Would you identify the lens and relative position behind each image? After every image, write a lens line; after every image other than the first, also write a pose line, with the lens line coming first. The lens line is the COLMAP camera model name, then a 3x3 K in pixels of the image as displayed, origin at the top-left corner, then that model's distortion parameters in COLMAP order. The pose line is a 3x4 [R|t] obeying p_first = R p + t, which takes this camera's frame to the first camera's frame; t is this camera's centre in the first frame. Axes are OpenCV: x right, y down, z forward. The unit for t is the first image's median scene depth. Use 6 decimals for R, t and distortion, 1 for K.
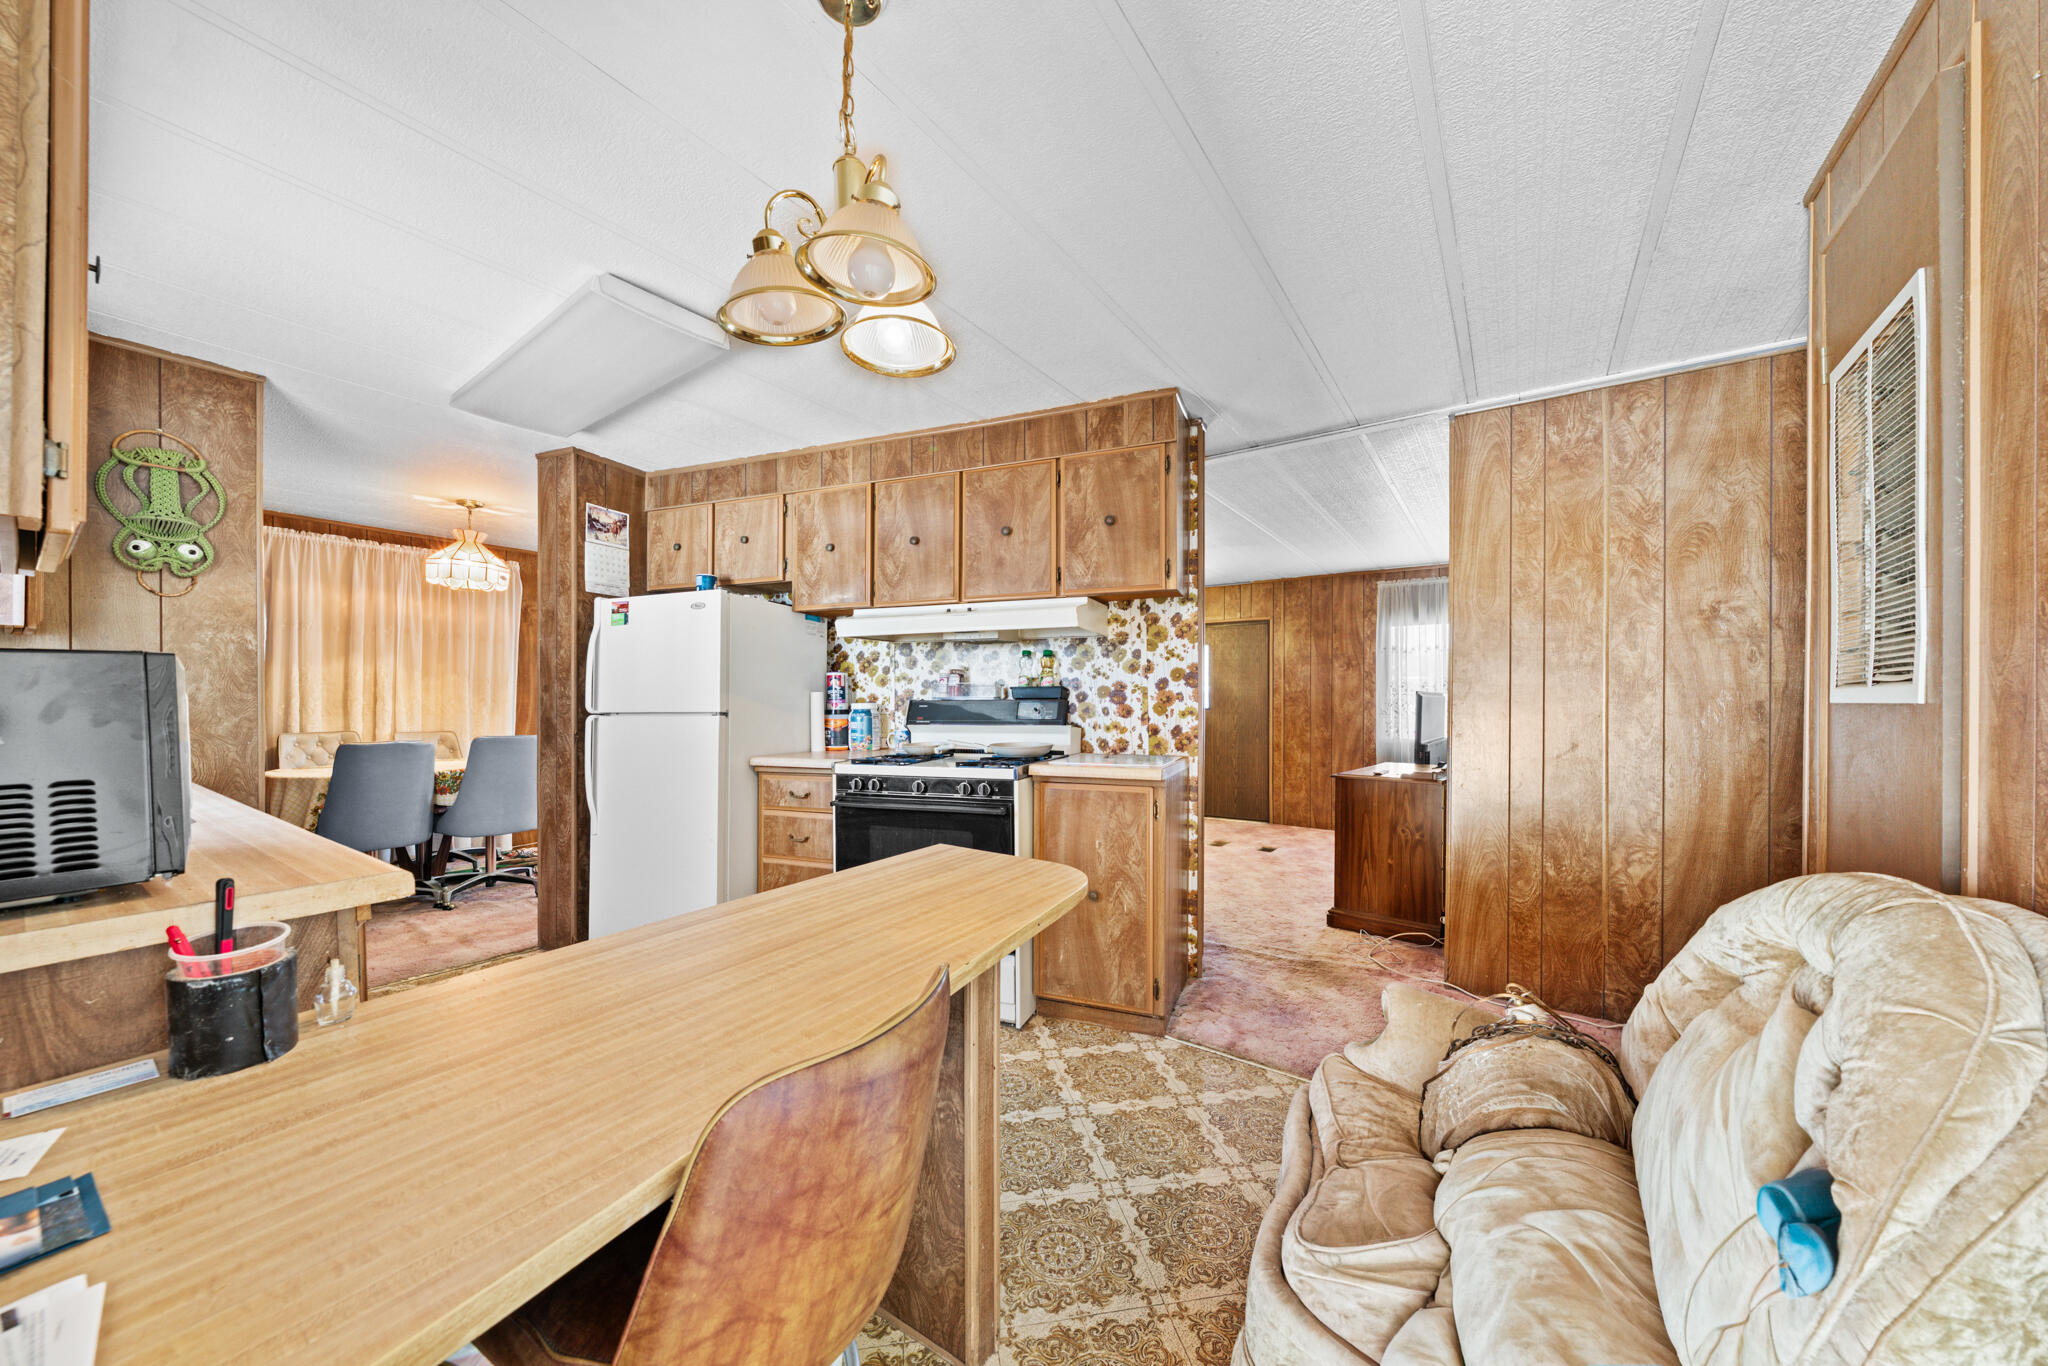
lens RADIAL K [[718.7, 0, 1020.7], [0, 718.7, 700.7], [0, 0, 1]] dist [-0.001941, 0.000050]
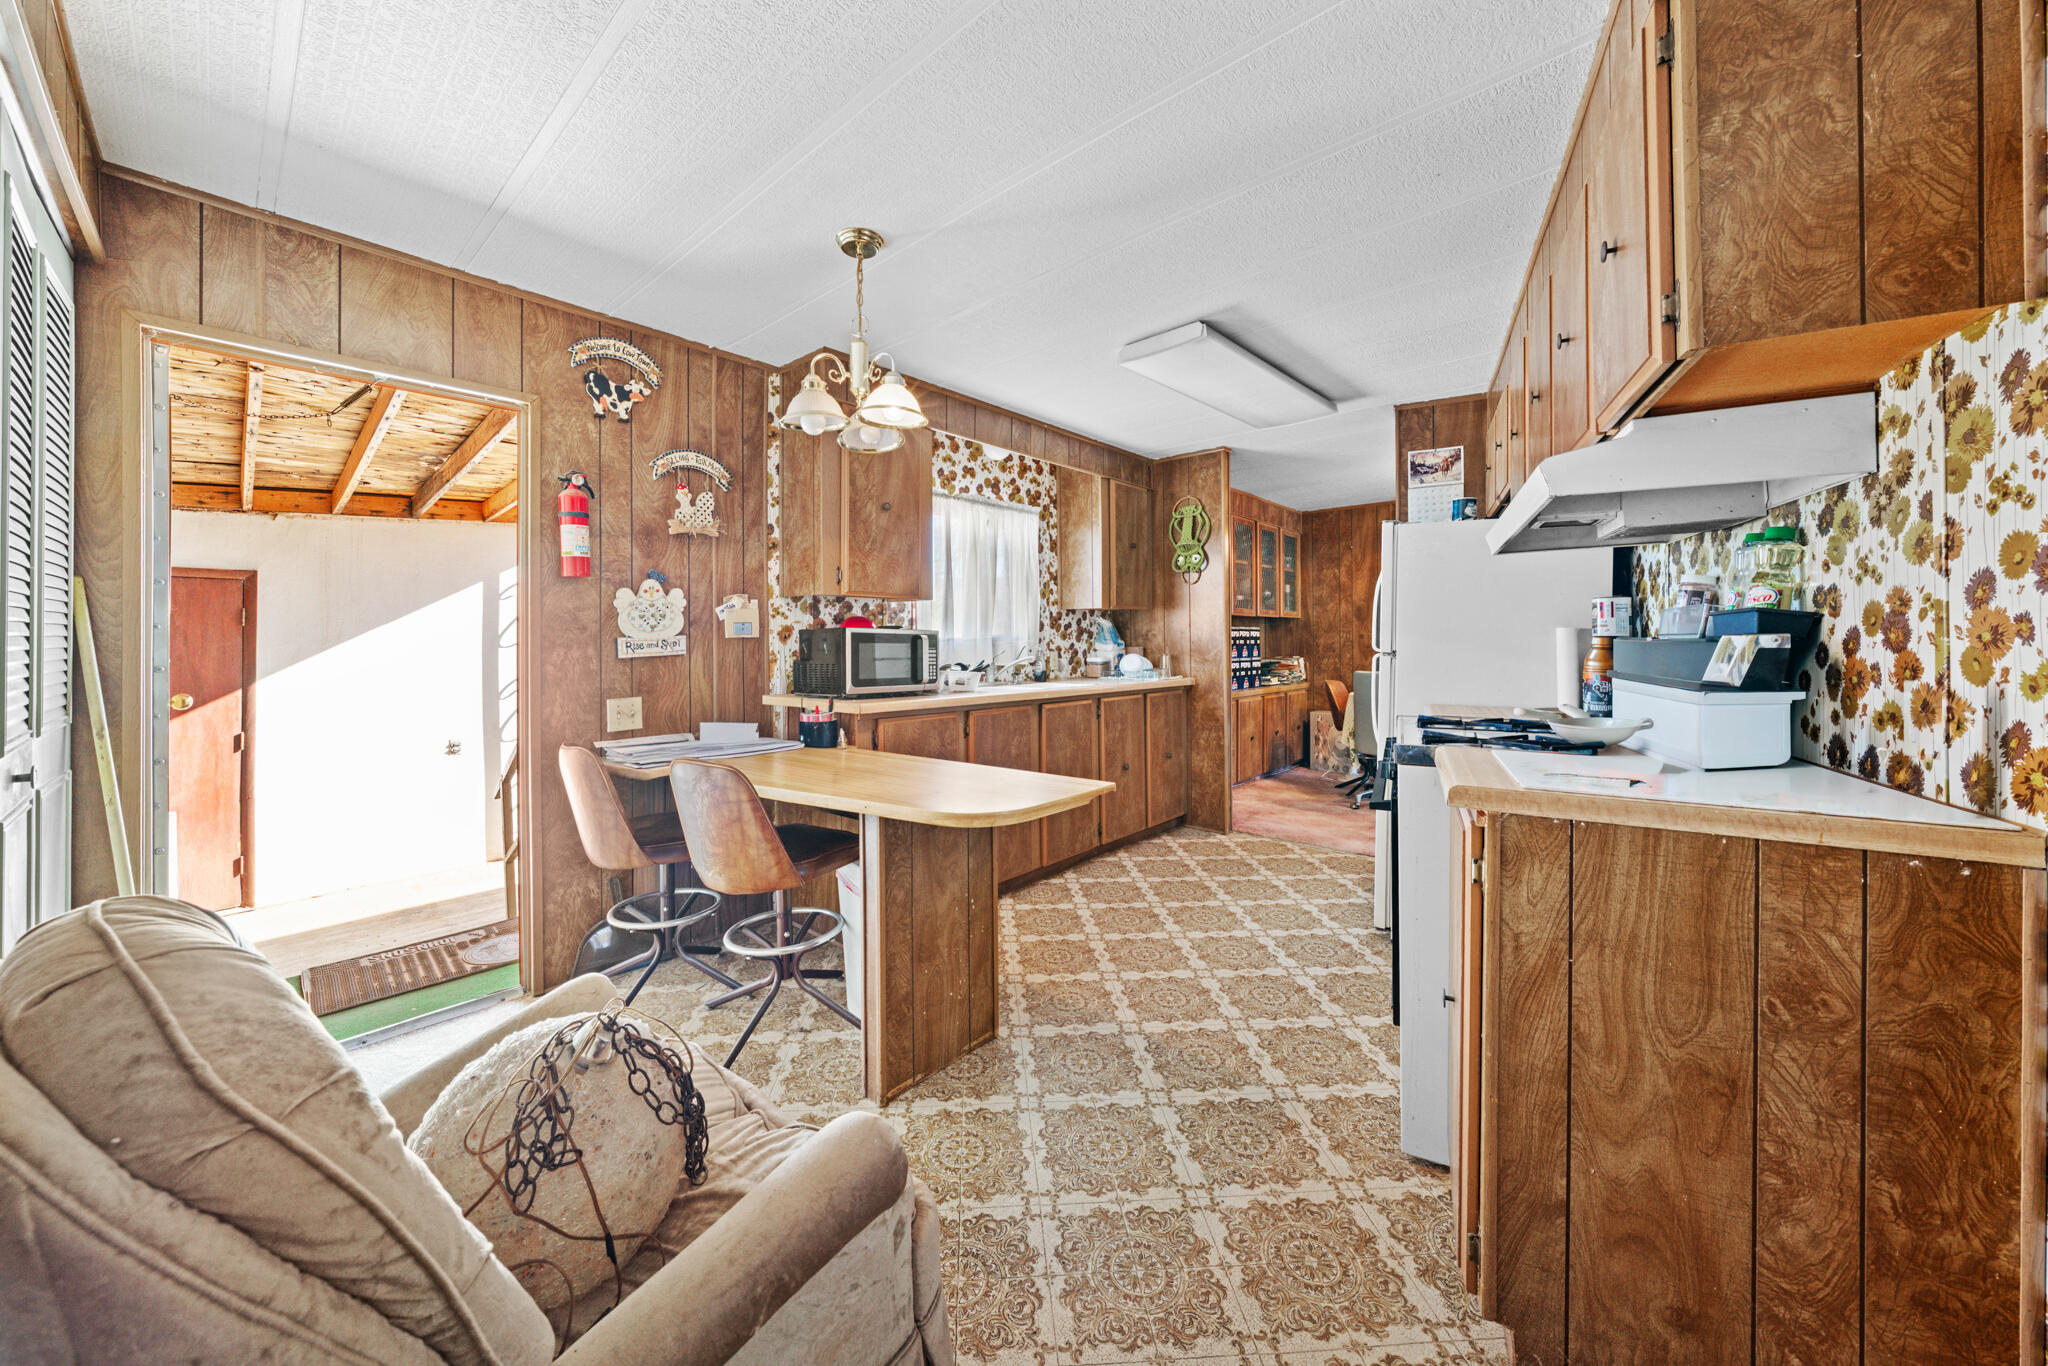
lens RADIAL K [[715.1, 0, 1013.2], [0, 715.1, 636.5], [0, 0, 1]] dist [-0.001379, 0.000544]
pose [[-0.120983, -0.004201, -0.992646, 0.561682], [0.003389, 0.999983, -0.004645, -0.002070], [0.992649, -0.003926, -0.120967, 0.609107]]
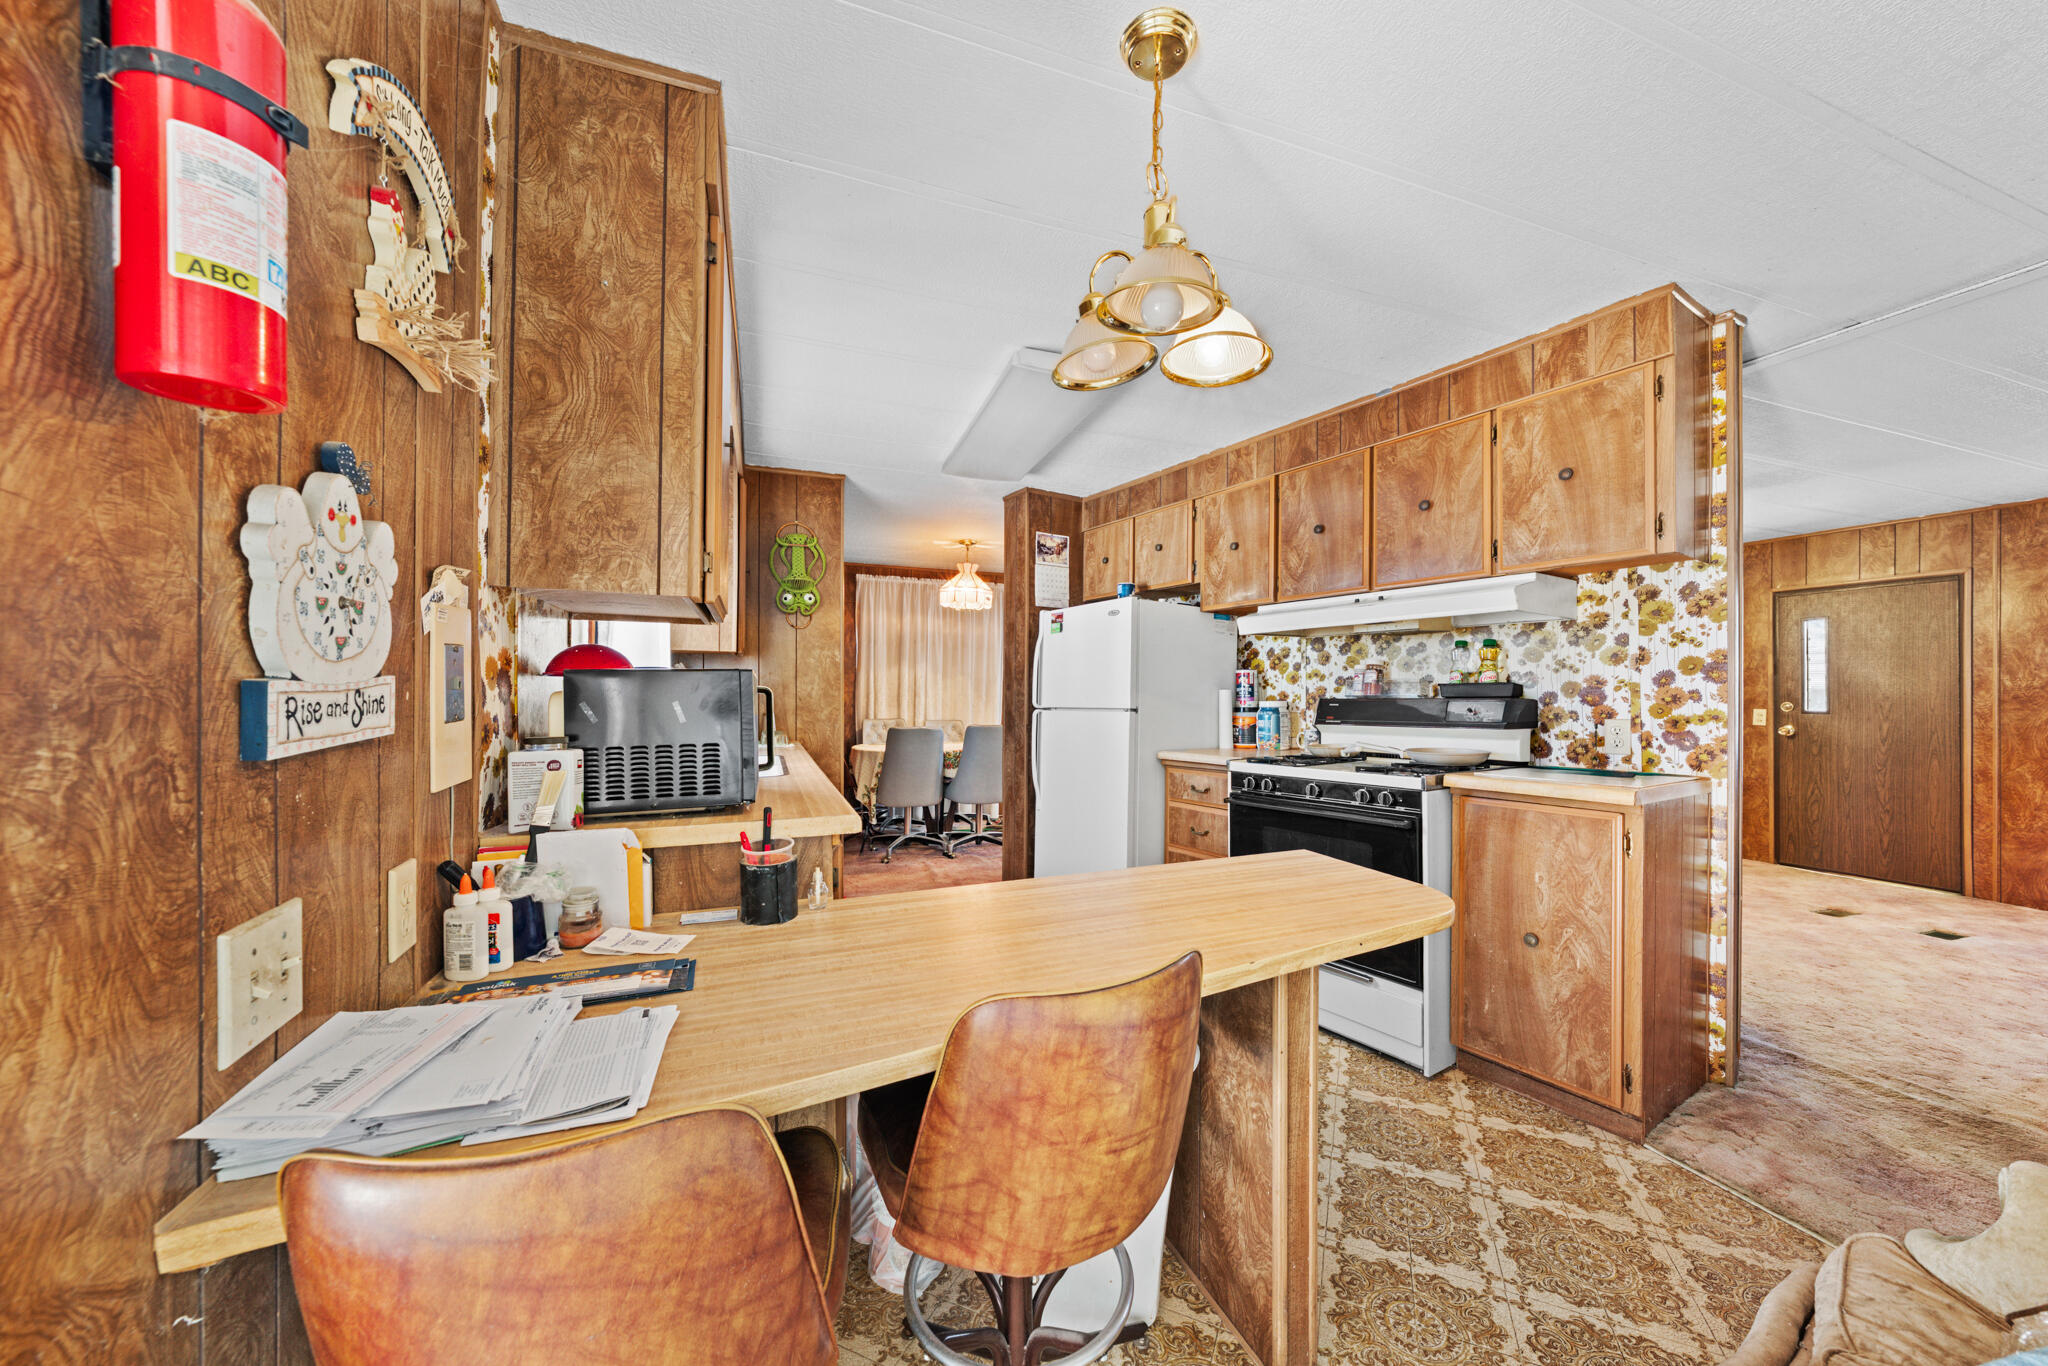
lens RADIAL K [[733.8, 0, 1024.1], [0, 733.8, 692.1], [0, 0, 1]] dist [0.000053, 0.000259]
pose [[0.817674, 0.000547, -0.575681, 0.091000], [-0.004399, 0.999976, -0.005299, -0.002250], [0.575665, 0.006866, 0.817657, -0.009478]]
